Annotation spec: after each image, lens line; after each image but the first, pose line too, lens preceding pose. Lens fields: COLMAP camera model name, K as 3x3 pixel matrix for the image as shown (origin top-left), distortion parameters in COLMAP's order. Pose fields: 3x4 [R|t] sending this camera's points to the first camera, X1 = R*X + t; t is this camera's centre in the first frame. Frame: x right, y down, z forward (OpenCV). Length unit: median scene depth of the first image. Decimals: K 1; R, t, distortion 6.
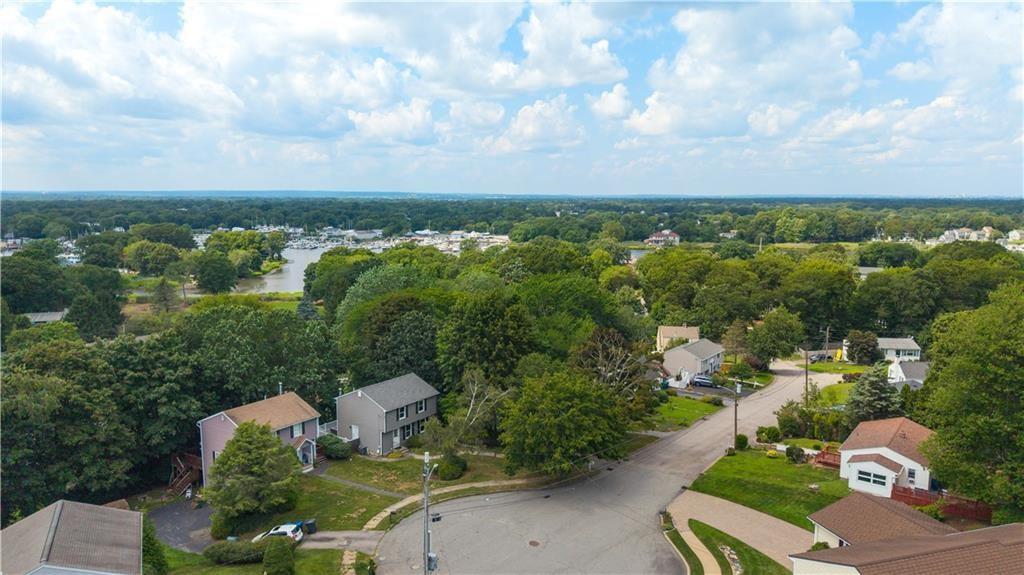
lens RADIAL K [[687.9, 0, 521.4], [0, 687.9, 287.2], [0, 0, 1]] dist [0.079303, -0.118068]
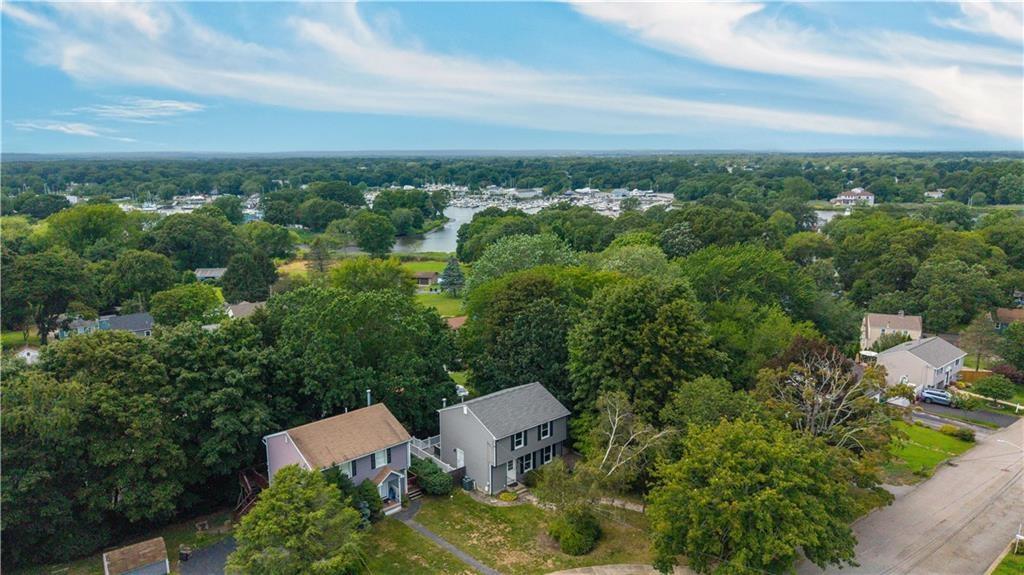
lens RADIAL K [[687.9, 0, 521.4], [0, 687.9, 287.2], [0, 0, 1]] dist [0.079303, -0.118068]
pose [[0.972810, 0.035371, -0.228886, -0.002515], [-0.021486, 0.997790, 0.062875, -0.016018], [0.230605, -0.056247, 0.971420, 0.150428]]
